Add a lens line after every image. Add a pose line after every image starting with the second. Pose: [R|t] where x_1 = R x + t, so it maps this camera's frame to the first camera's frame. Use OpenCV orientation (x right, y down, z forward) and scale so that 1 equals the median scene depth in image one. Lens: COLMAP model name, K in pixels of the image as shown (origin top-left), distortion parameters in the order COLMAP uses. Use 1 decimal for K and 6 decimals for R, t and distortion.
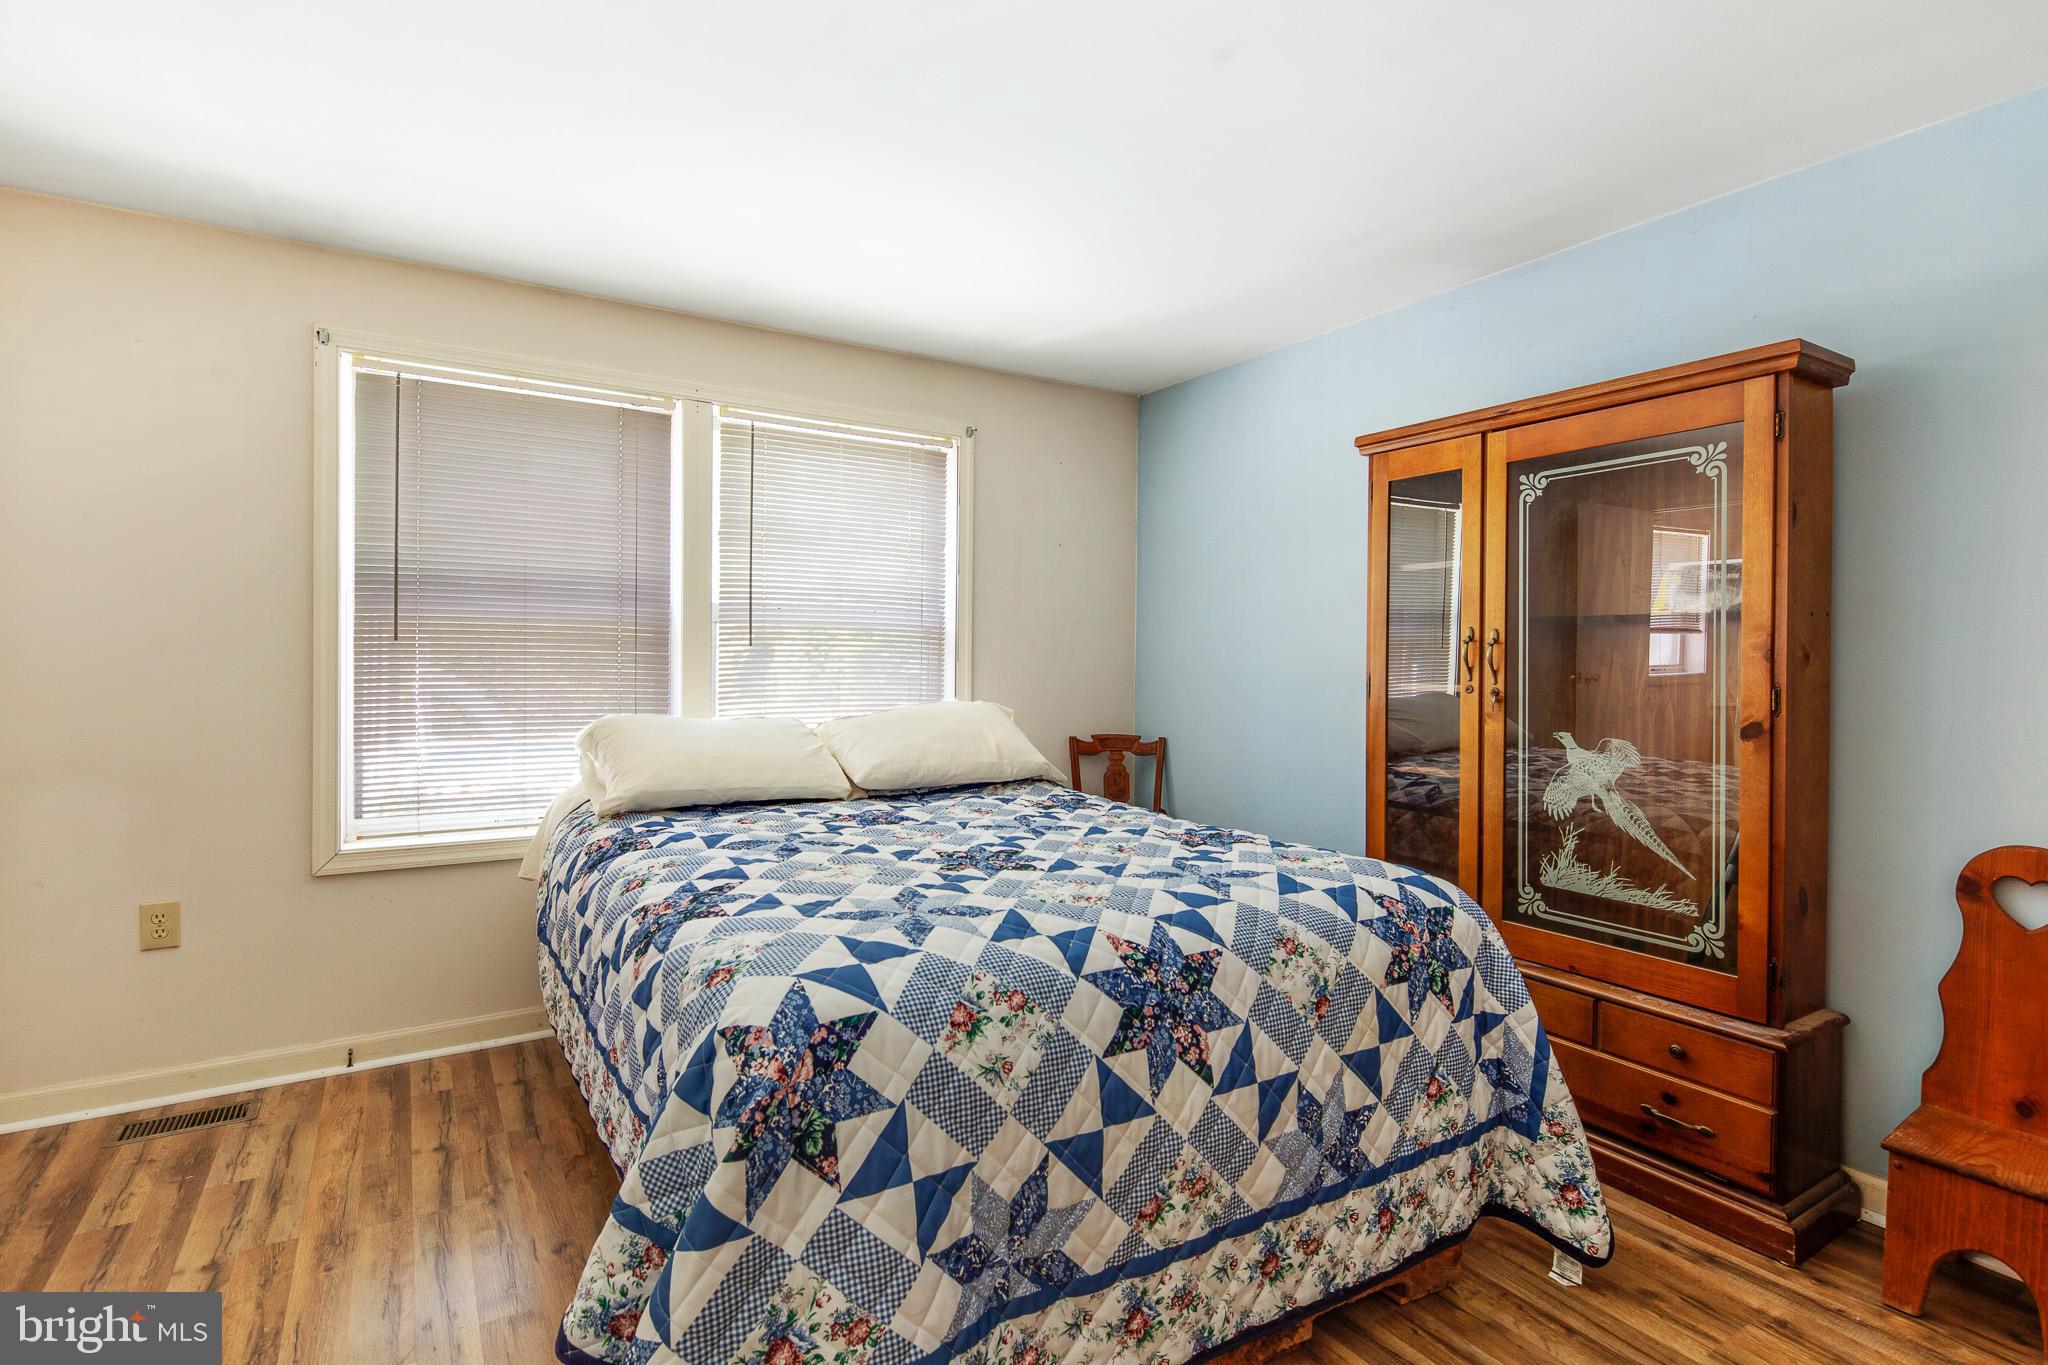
lens RADIAL K [[1000.5, 0, 1026.9], [0, 1000.5, 679.2], [0, 0, 1]] dist [0.003830, -0.003934]
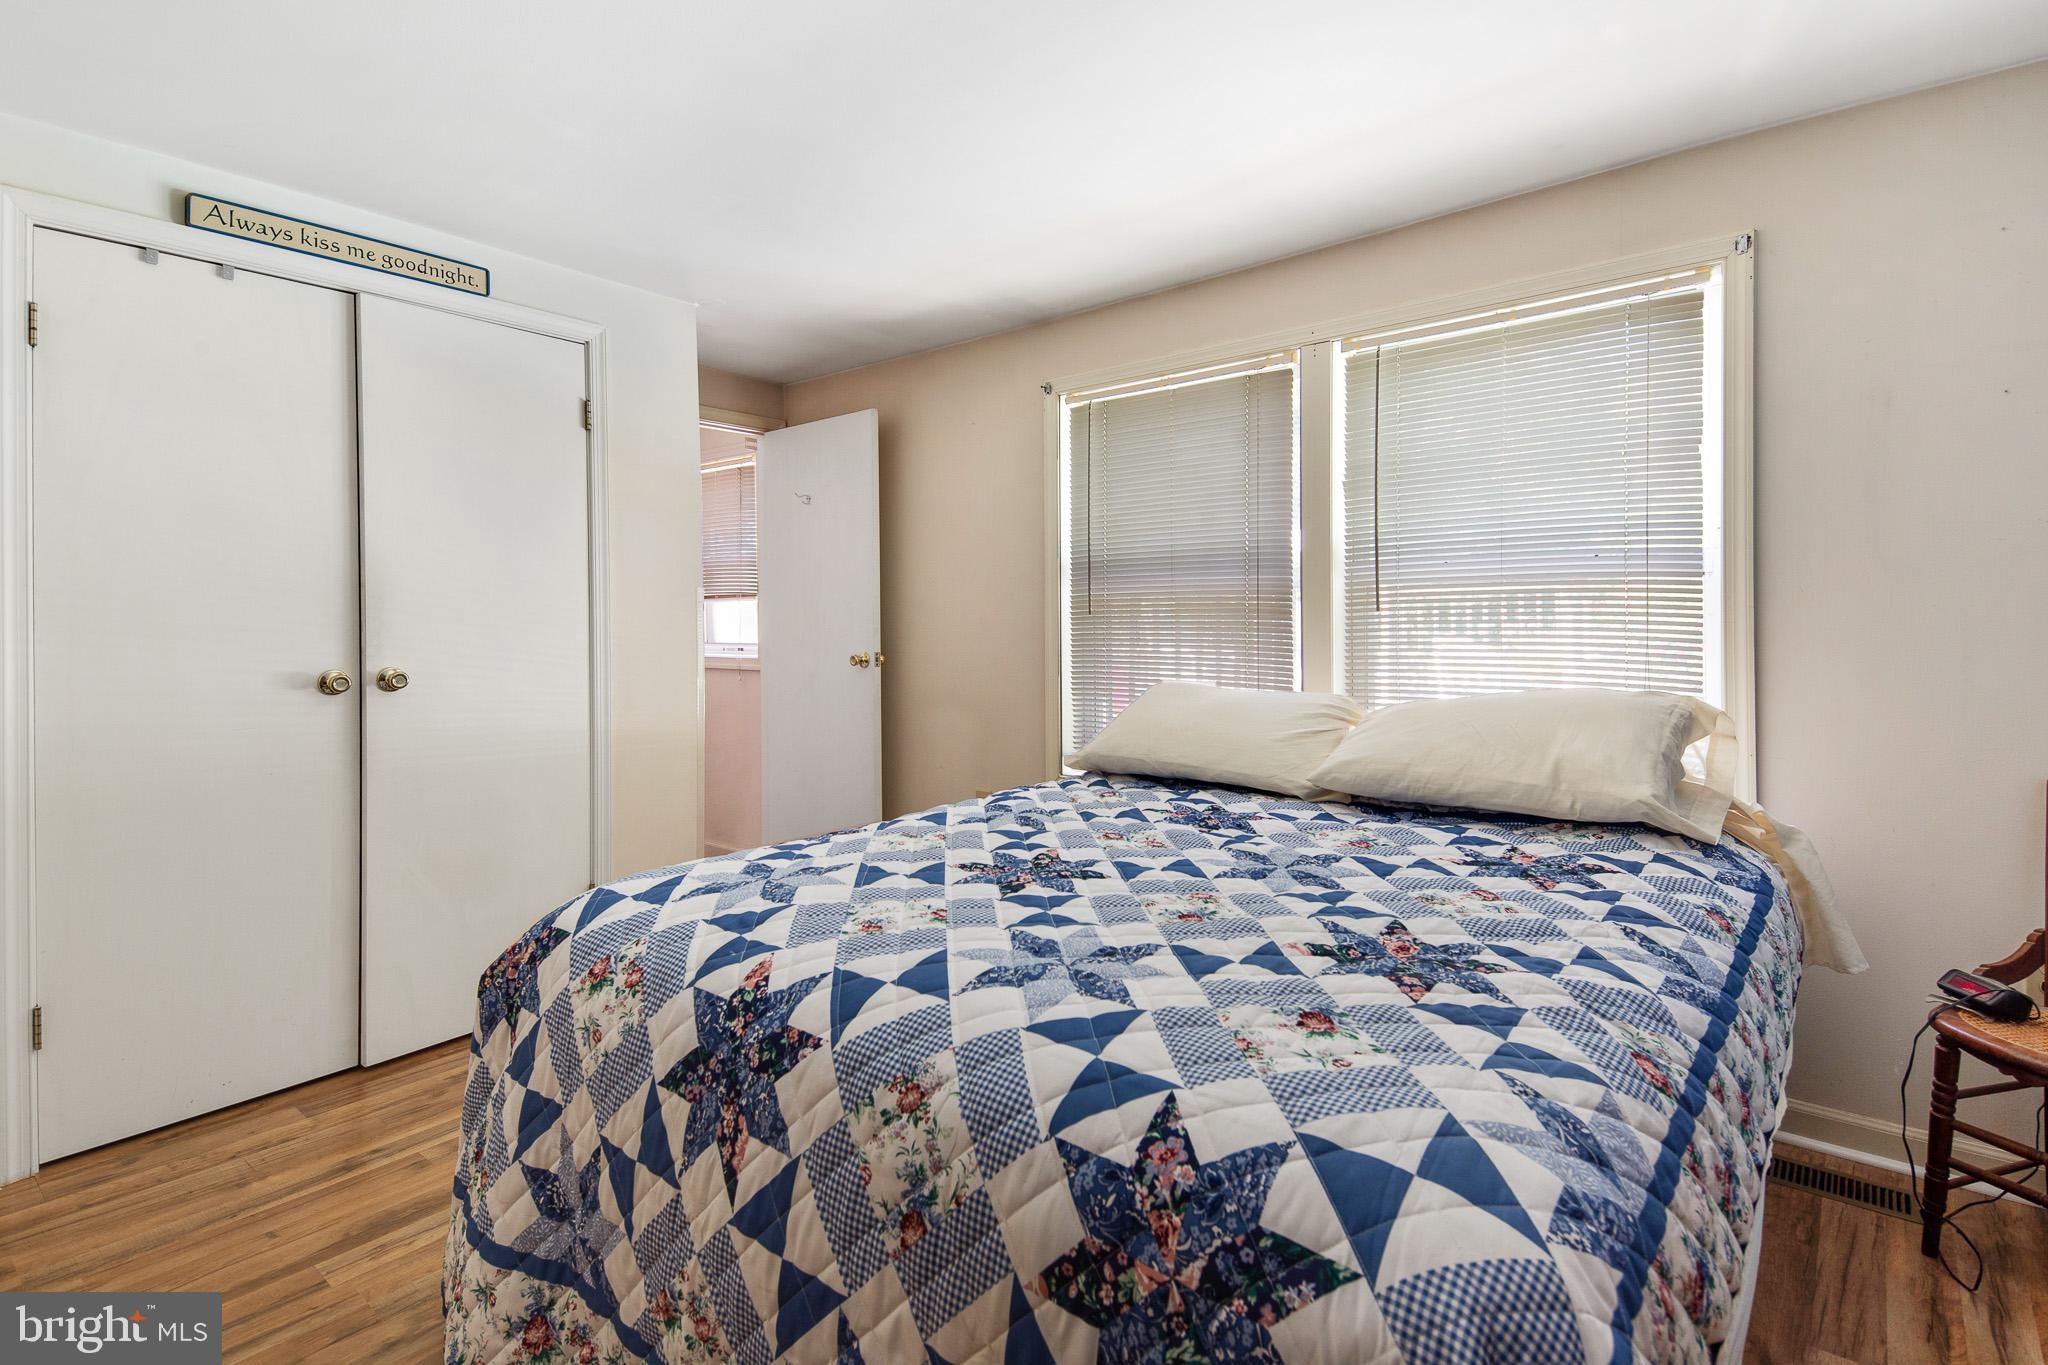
lens RADIAL K [[1000.5, 0, 1012.1], [0, 1000.5, 621.0], [0, 0, 1]] dist [0.003830, -0.003934]
pose [[0.301963, -0.020017, -0.953110, 0.840559], [-0.010526, 0.999649, -0.024330, -0.001029], [0.953262, 0.017379, 0.301646, 0.864834]]
